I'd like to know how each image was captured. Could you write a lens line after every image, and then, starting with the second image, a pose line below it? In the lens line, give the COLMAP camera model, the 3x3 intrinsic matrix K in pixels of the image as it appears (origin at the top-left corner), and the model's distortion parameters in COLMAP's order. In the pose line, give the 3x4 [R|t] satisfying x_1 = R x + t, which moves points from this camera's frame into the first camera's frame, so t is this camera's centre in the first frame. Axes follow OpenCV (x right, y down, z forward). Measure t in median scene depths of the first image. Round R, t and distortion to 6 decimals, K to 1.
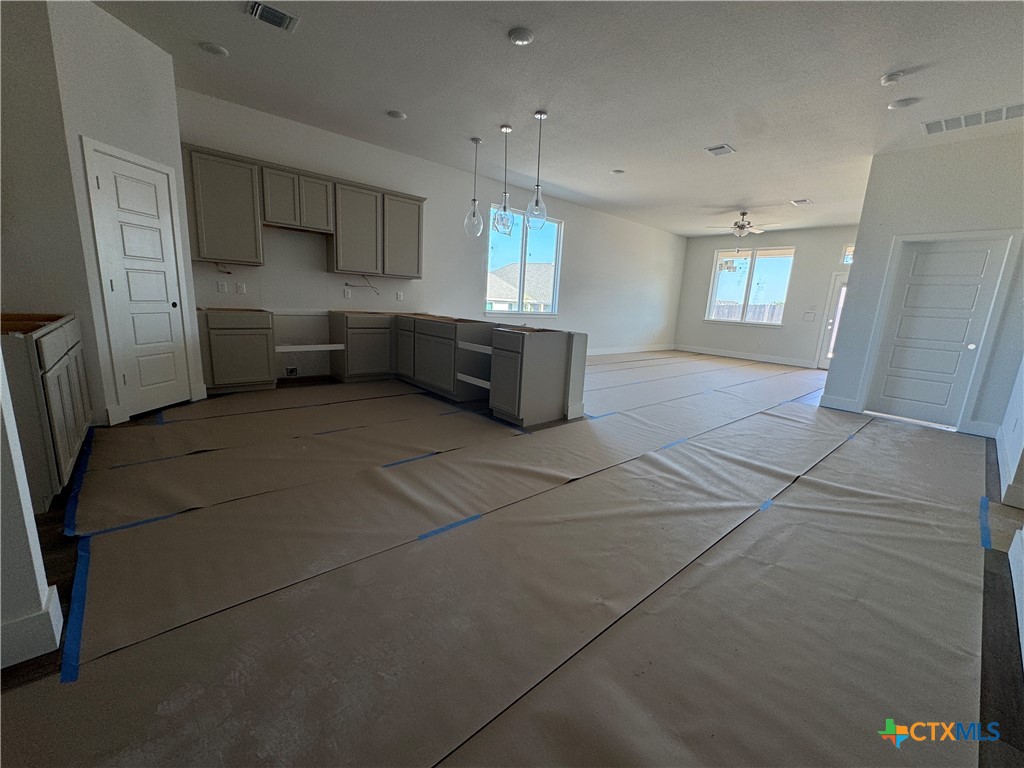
lens RADIAL K [[410.5, 0, 514.7], [0, 410.5, 382.8], [0, 0, 1]] dist [-0.004253, 0.000679]
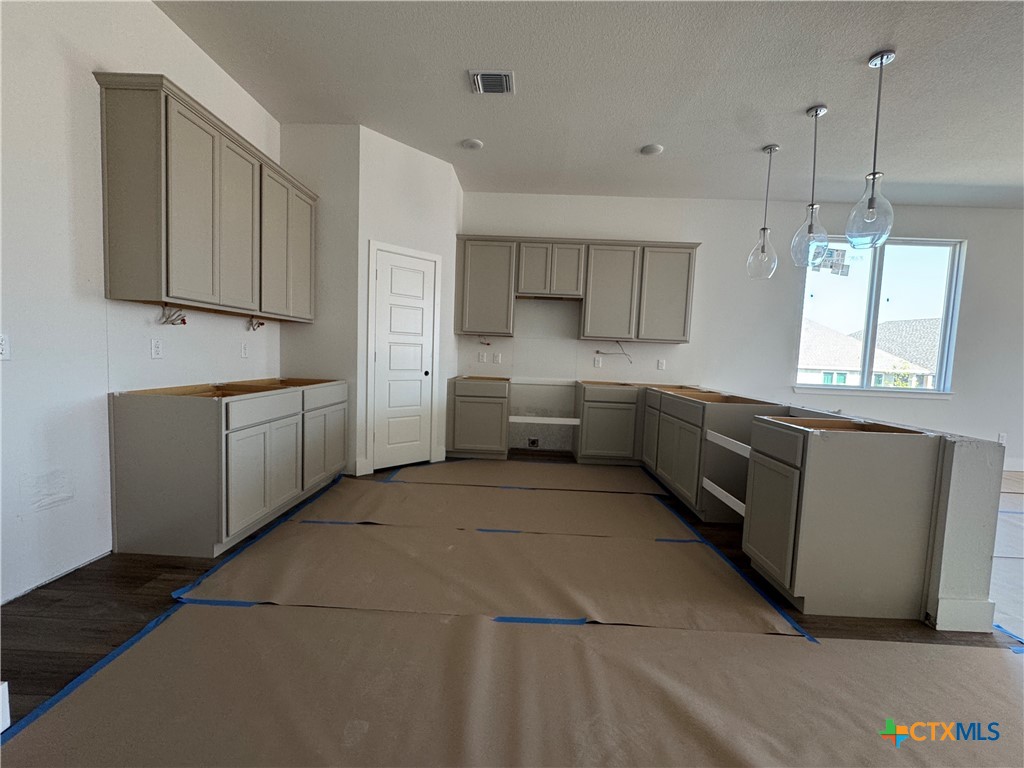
lens RADIAL K [[410.5, 0, 514.7], [0, 410.5, 382.8], [0, 0, 1]] dist [-0.004253, 0.000679]
pose [[0.733043, 0.021092, -0.679856, 0.083269], [-0.133946, 0.984423, -0.113884, -0.058595], [0.666864, 0.174546, 0.724449, 0.298381]]
